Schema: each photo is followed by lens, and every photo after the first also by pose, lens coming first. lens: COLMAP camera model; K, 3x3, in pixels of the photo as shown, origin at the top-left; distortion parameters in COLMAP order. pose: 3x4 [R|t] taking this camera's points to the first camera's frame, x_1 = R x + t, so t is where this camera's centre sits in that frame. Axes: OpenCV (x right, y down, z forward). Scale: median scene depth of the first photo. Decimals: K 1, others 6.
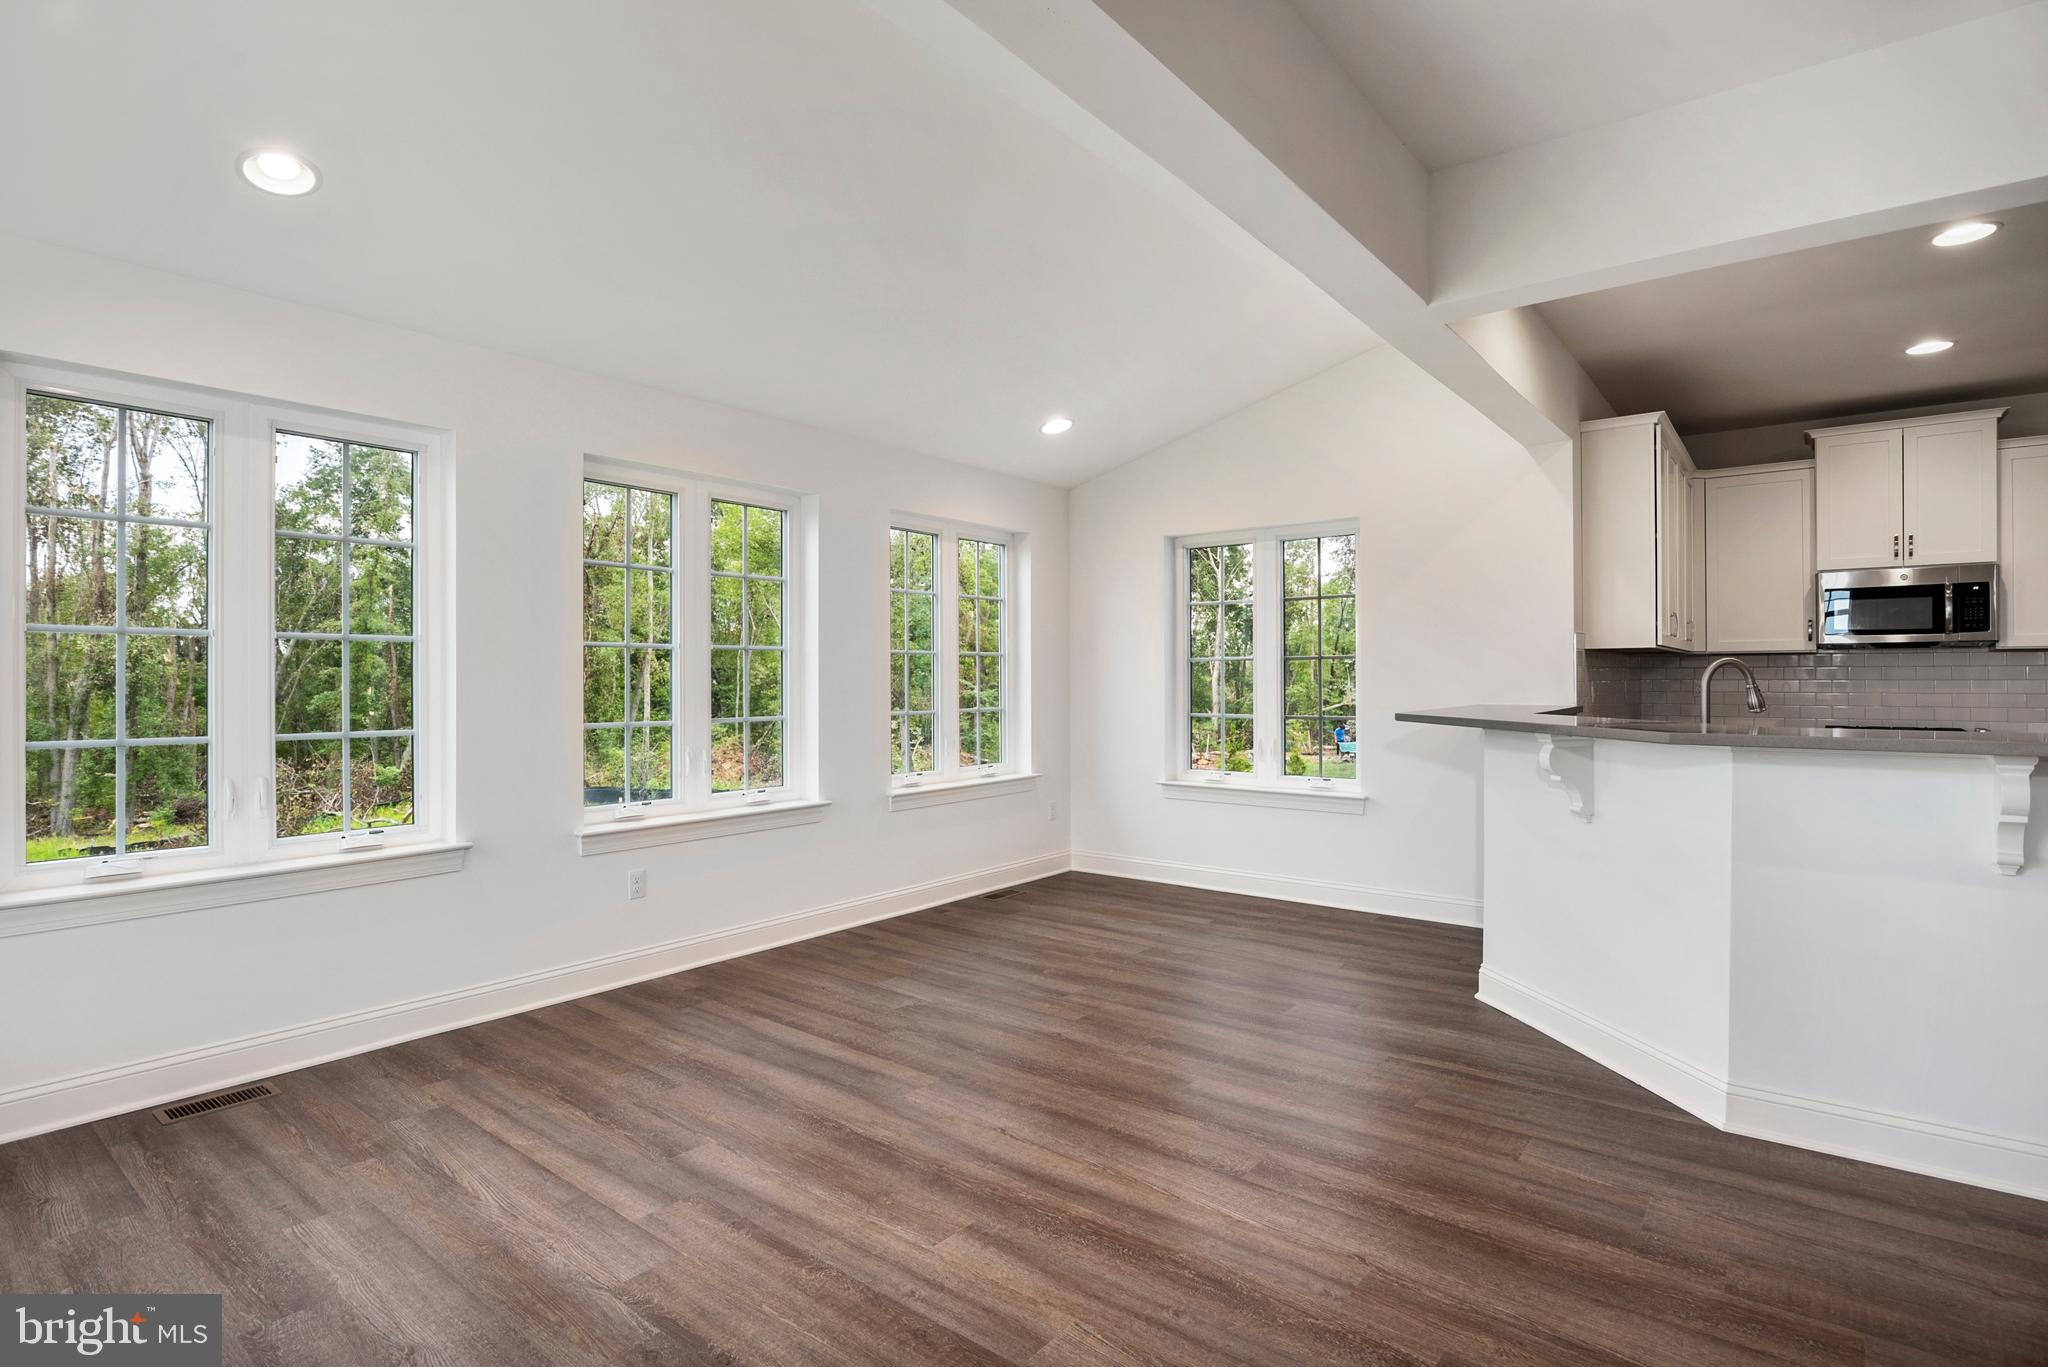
lens RADIAL K [[1025.9, 0, 1016.6], [0, 1025.9, 674.7], [0, 0, 1]] dist [-0.014005, -0.000896]
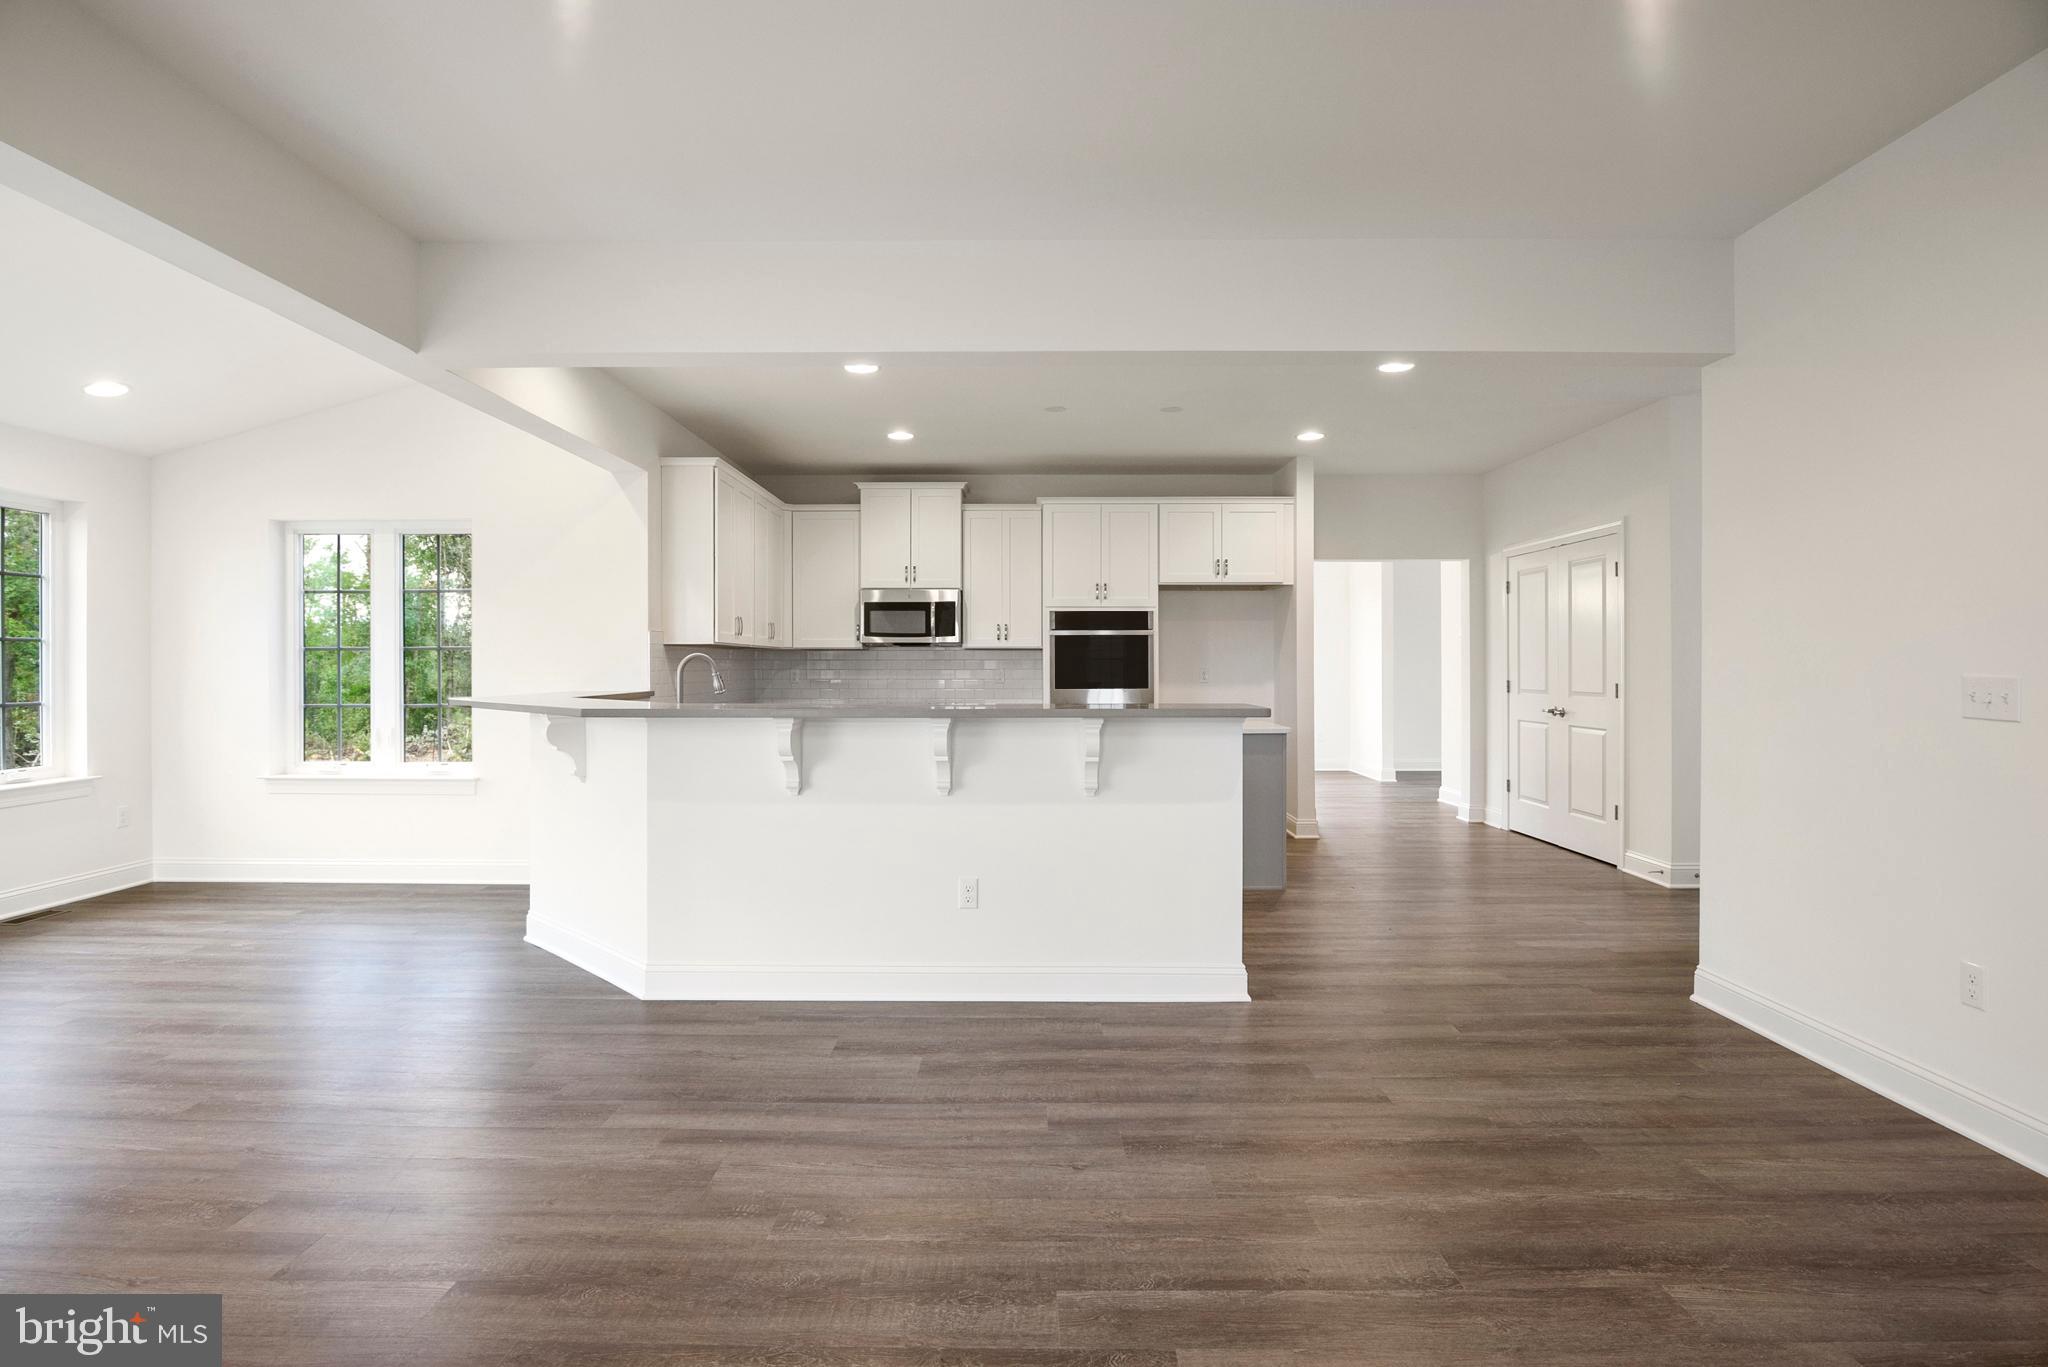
lens RADIAL K [[1030.9, 0, 1022.7], [0, 1030.9, 663.4], [0, 0, 1]] dist [-0.016308, -0.001139]
pose [[0.787664, 0.003988, 0.616093, 0.137295], [-0.003072, 0.999992, -0.002545, -0.000594], [-0.616098, 0.000112, 0.787670, -0.223511]]
